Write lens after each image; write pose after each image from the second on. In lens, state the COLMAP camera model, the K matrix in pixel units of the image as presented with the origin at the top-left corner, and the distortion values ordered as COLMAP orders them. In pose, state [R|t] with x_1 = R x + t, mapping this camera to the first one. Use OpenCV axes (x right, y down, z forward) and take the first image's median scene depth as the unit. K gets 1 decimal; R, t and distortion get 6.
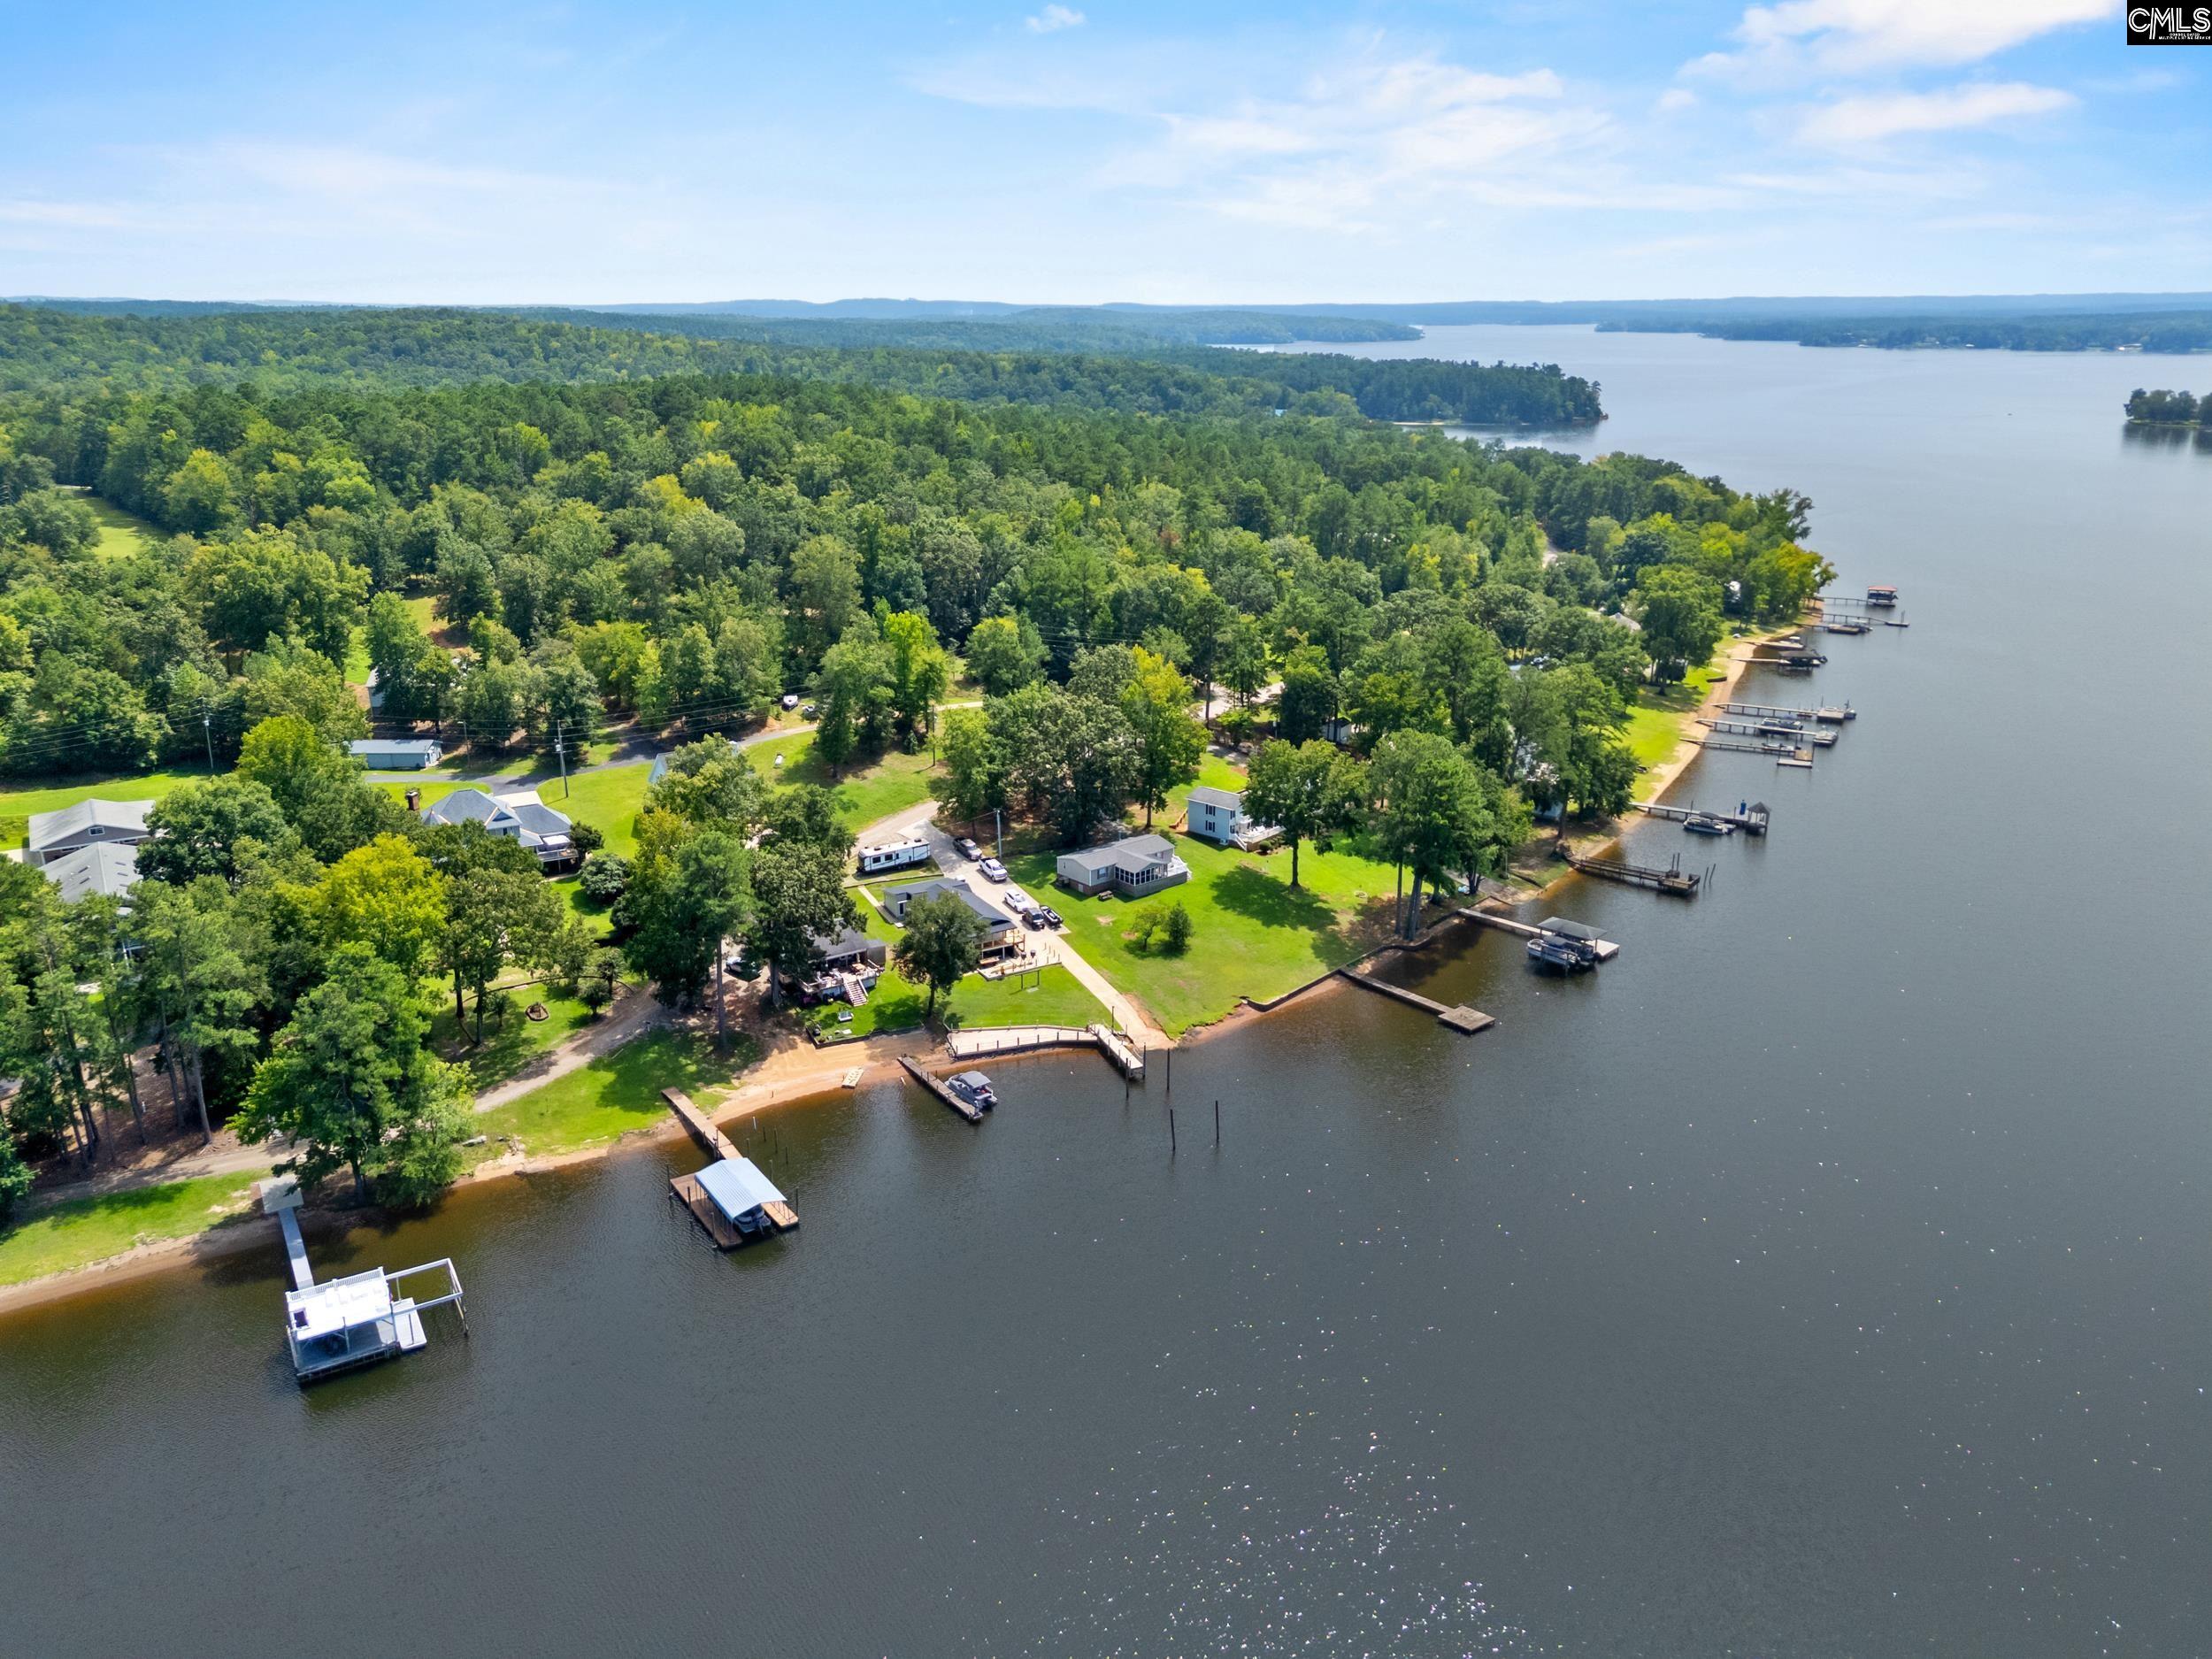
lens RADIAL K [[1627.7, 0, 1104.2], [0, 1627.7, 821.6], [0, 0, 1]] dist [0.085224, -0.079769]
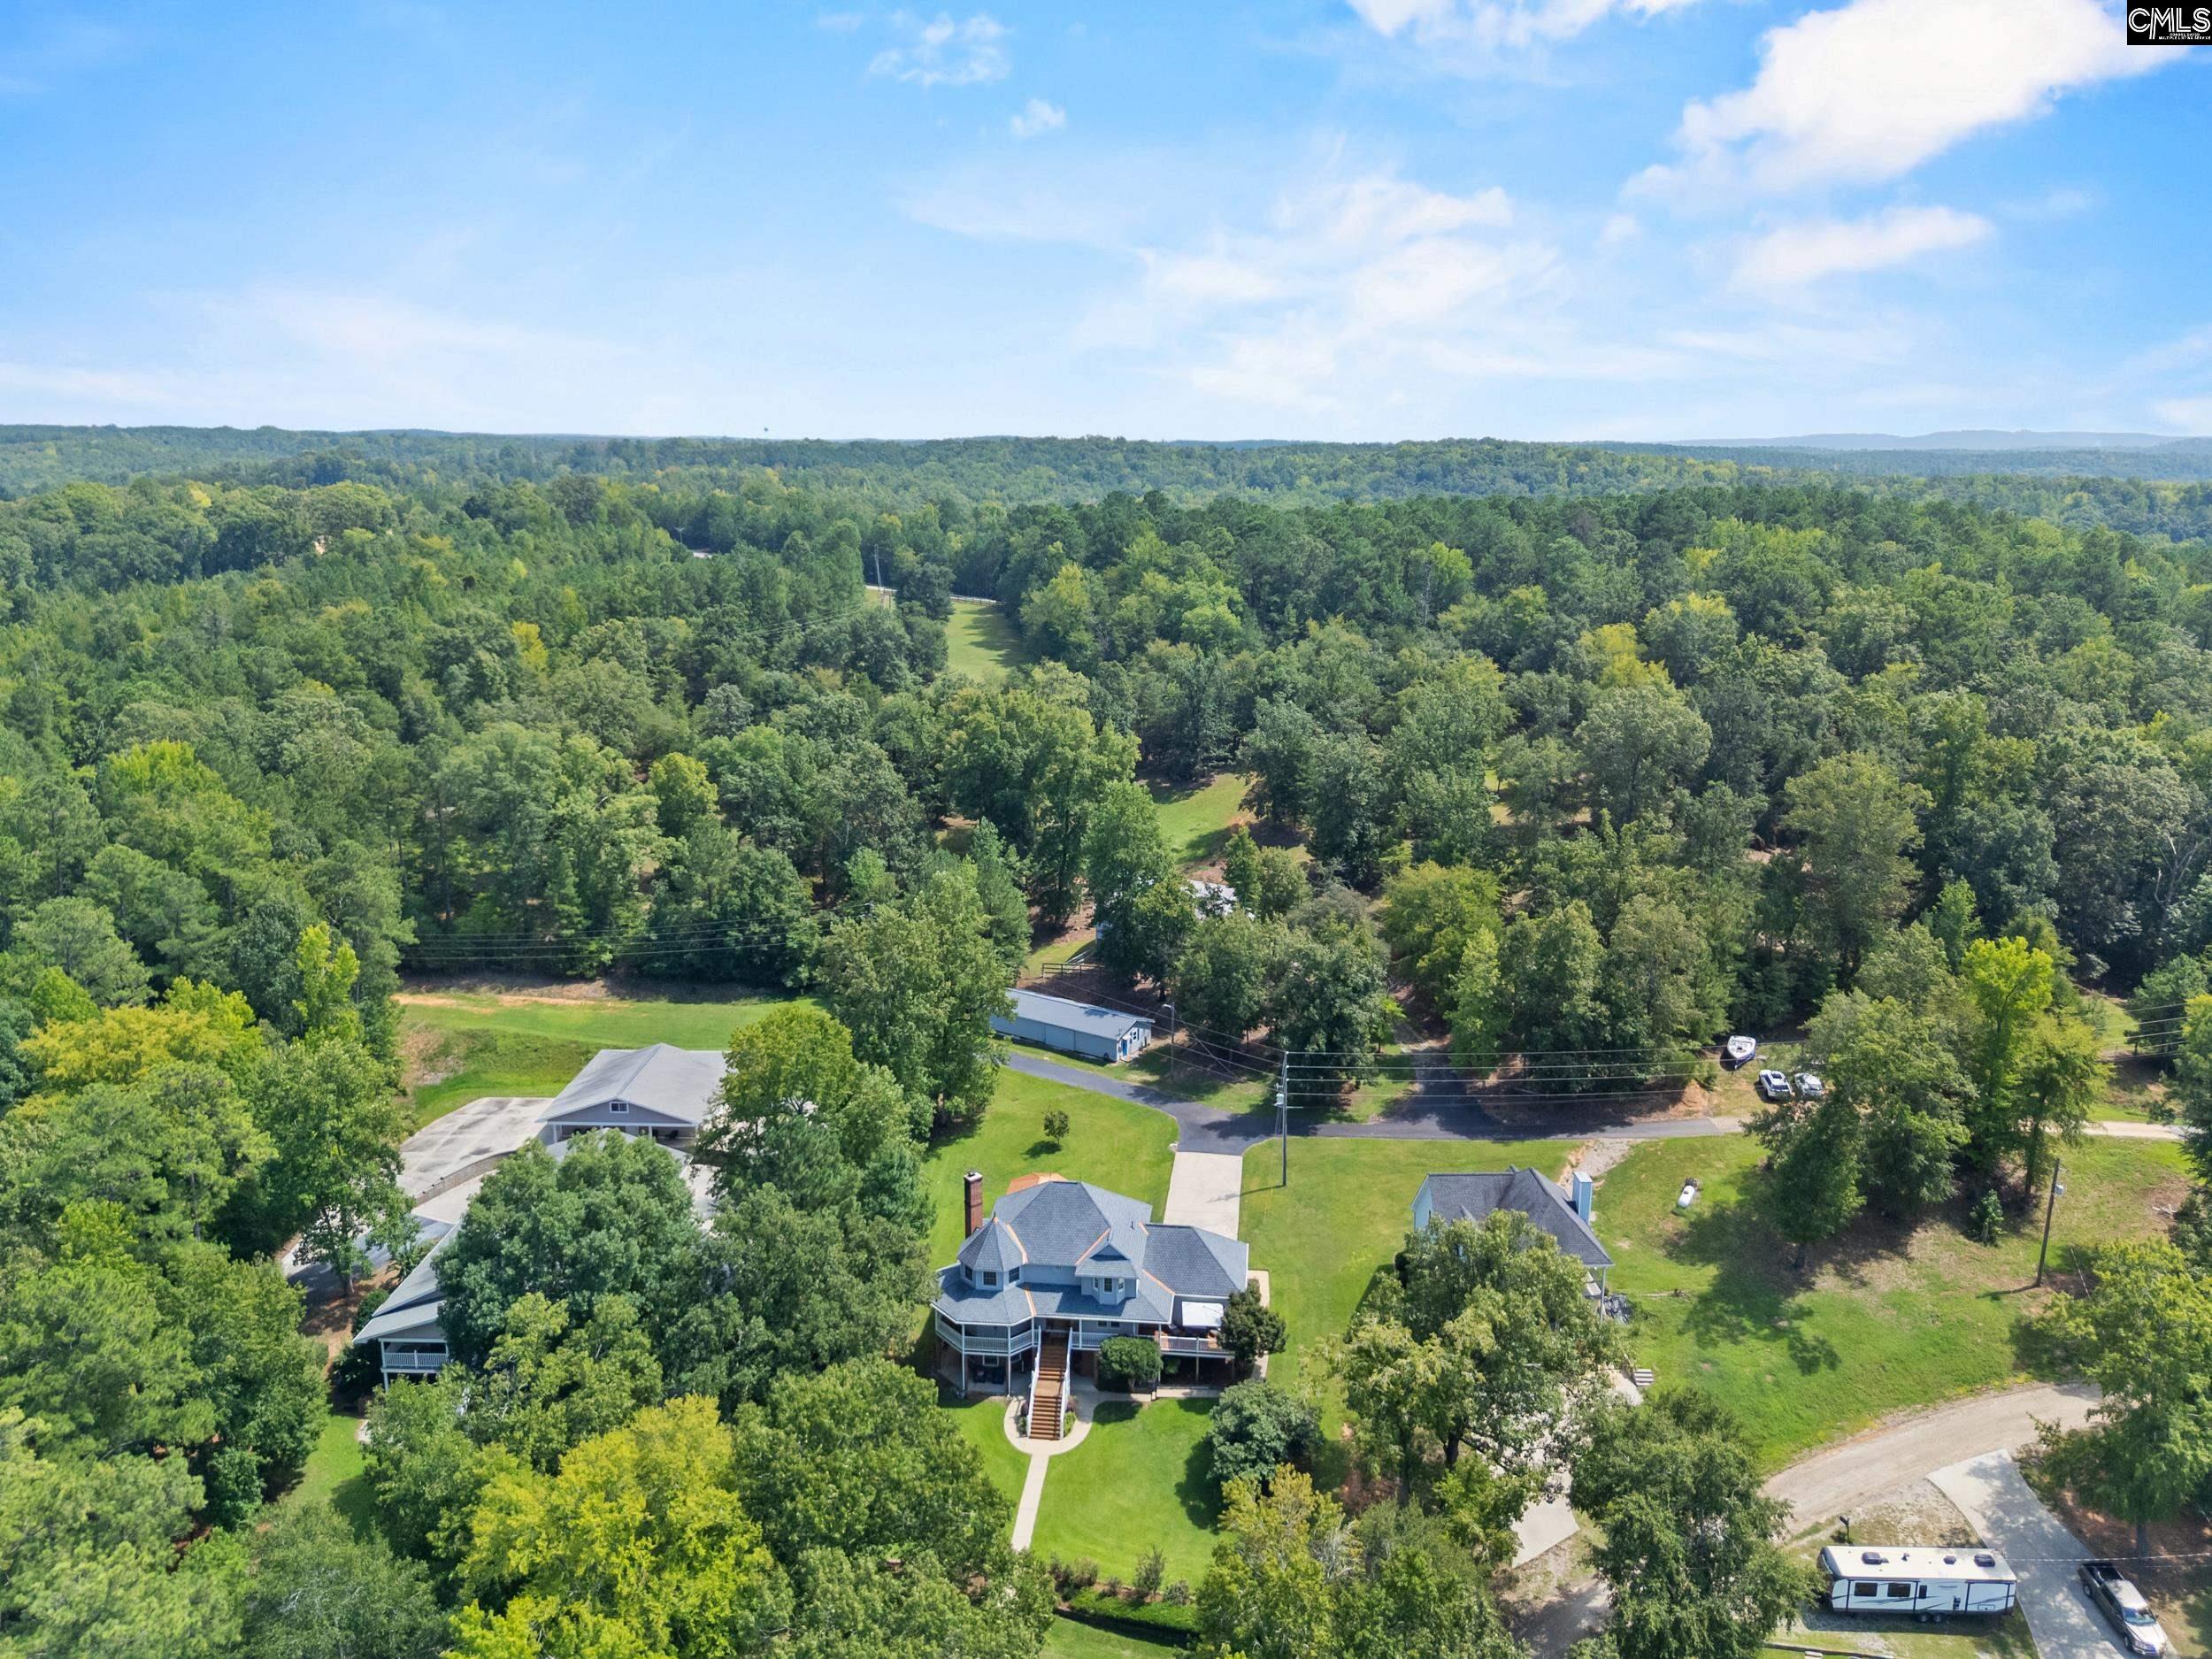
lens RADIAL K [[1627.7, 0, 1104.2], [0, 1627.7, 821.6], [0, 0, 1]] dist [0.085224, -0.079769]
pose [[0.822224, 0.129750, -0.554178, -0.078906], [-0.172580, 0.984665, -0.025512, -0.105918], [0.542370, 0.116617, 0.832007, 0.458759]]
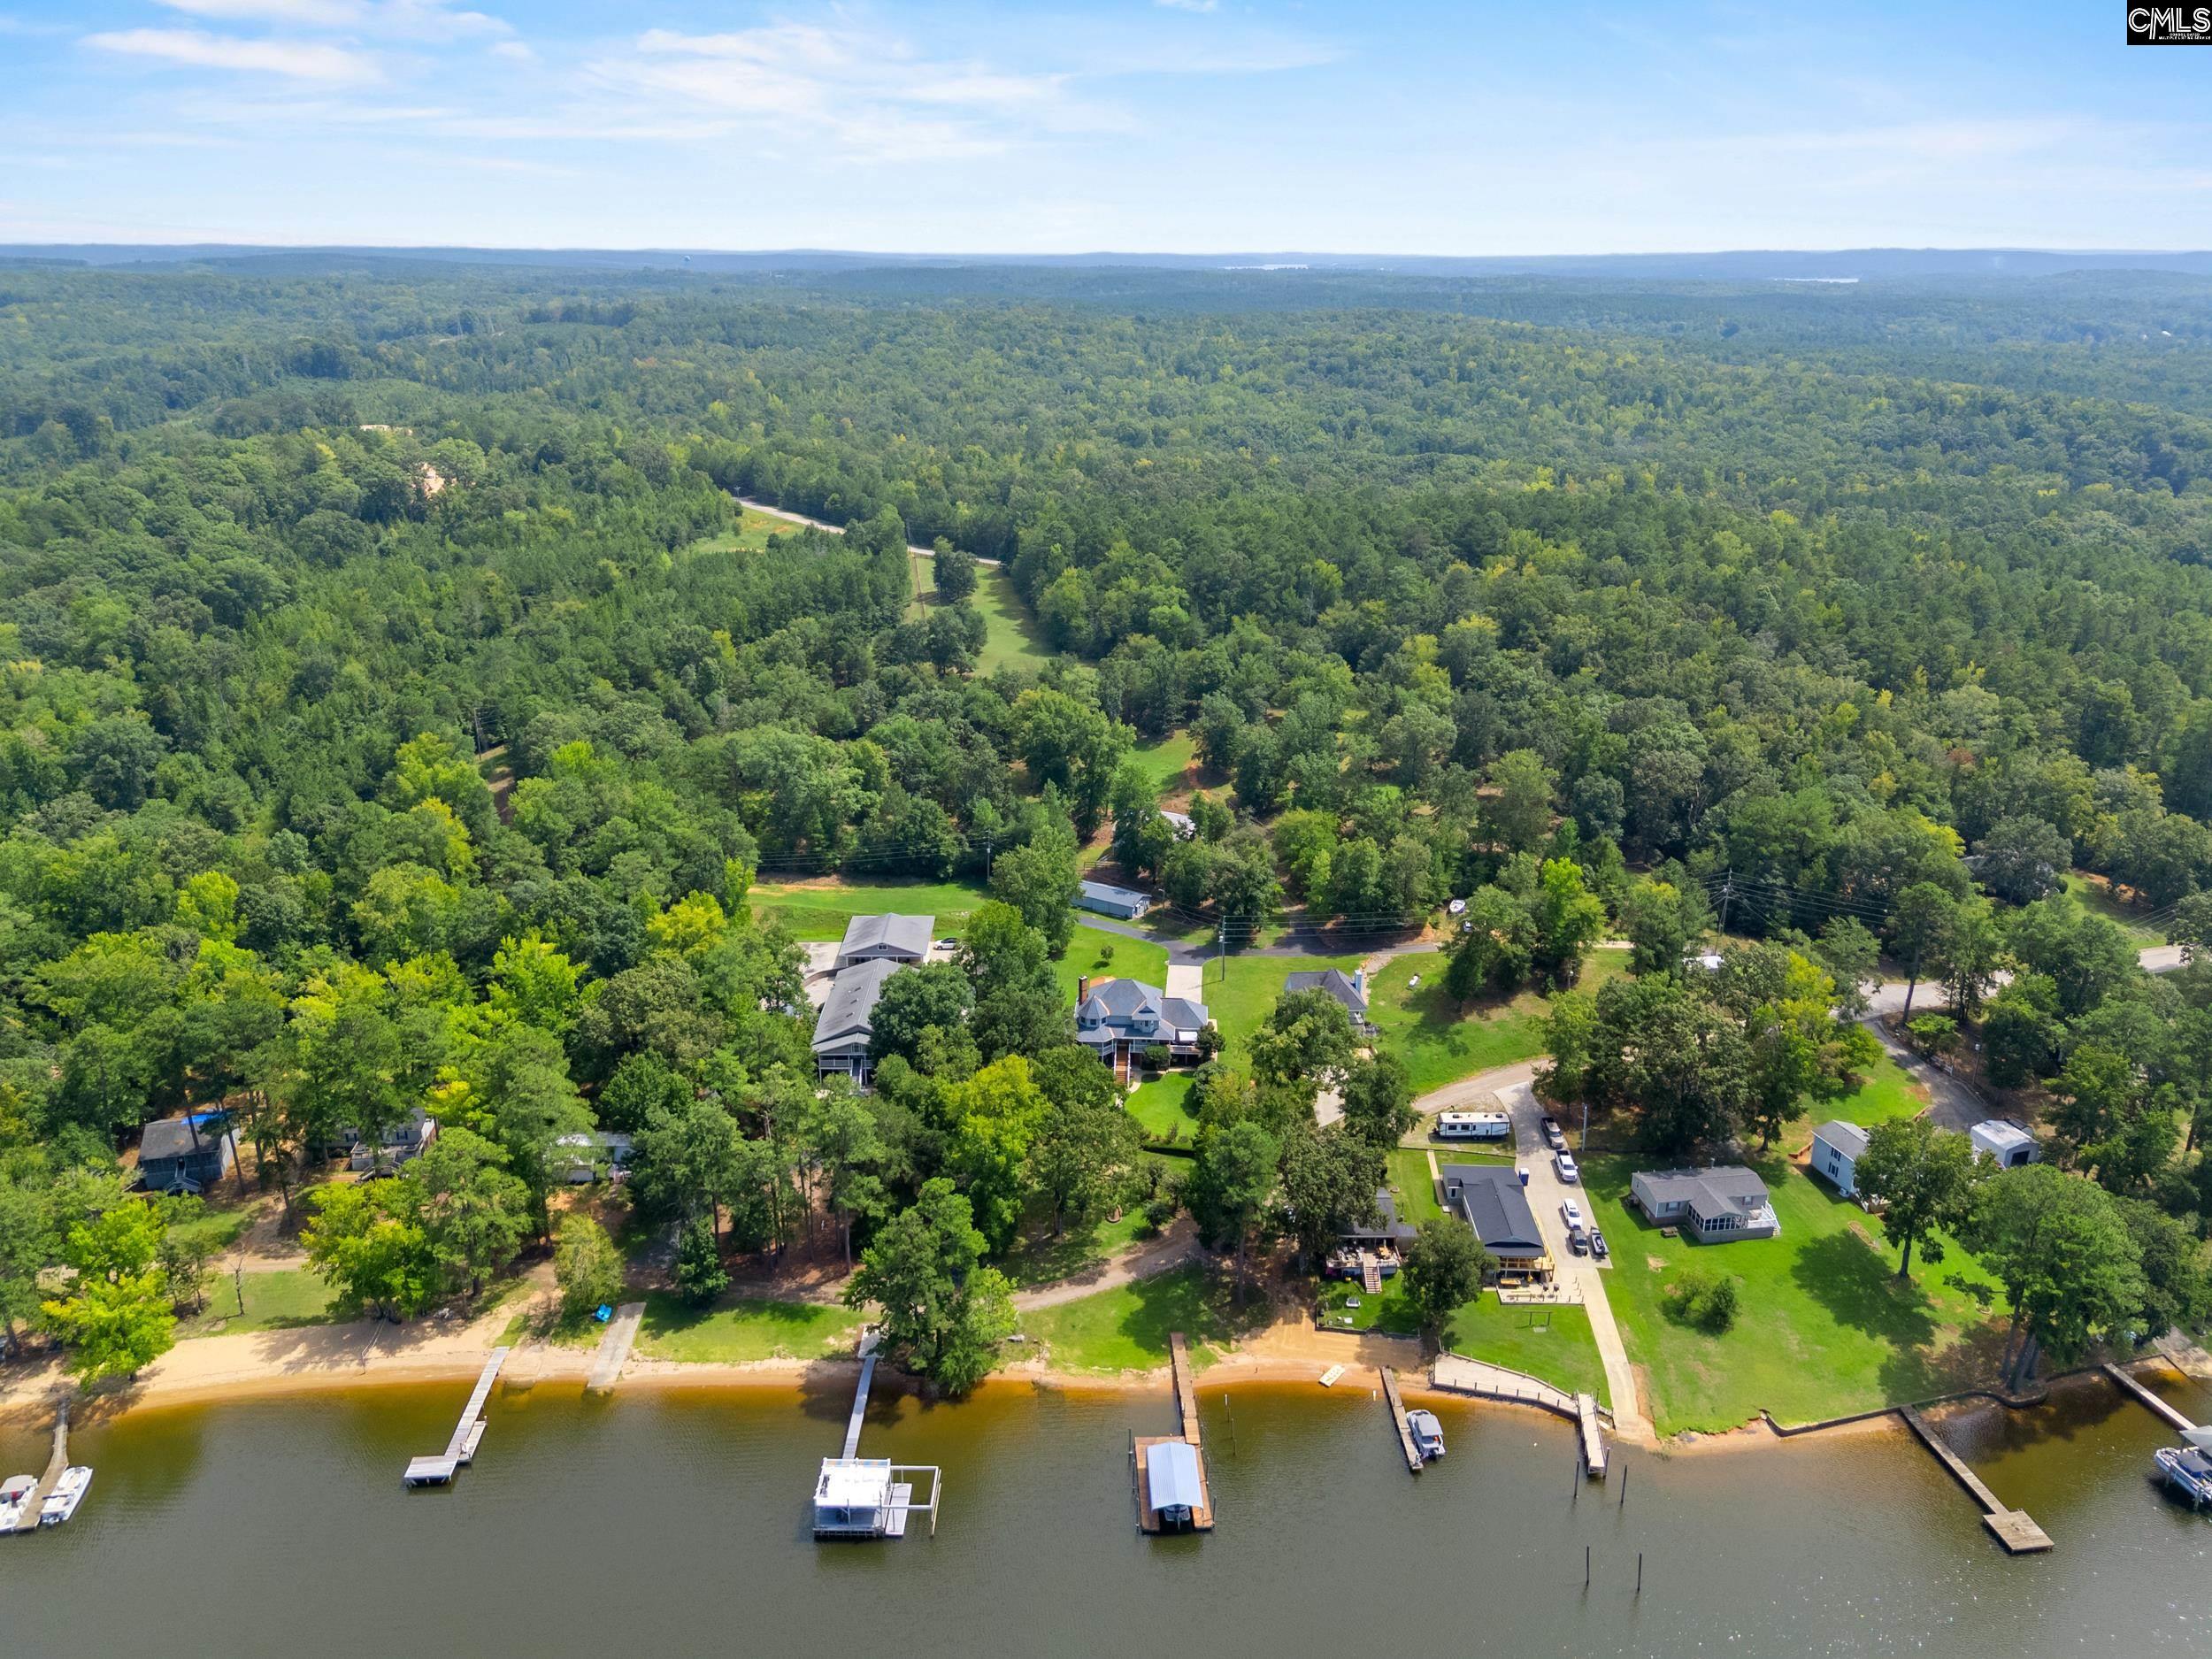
lens RADIAL K [[1627.7, 0, 1104.2], [0, 1627.7, 821.6], [0, 0, 1]] dist [0.085224, -0.079769]
pose [[0.849757, 0.179350, -0.495728, 0.135412], [-0.163129, 0.983654, 0.076248, -0.184818], [0.501300, 0.016075, 0.865124, -0.020588]]
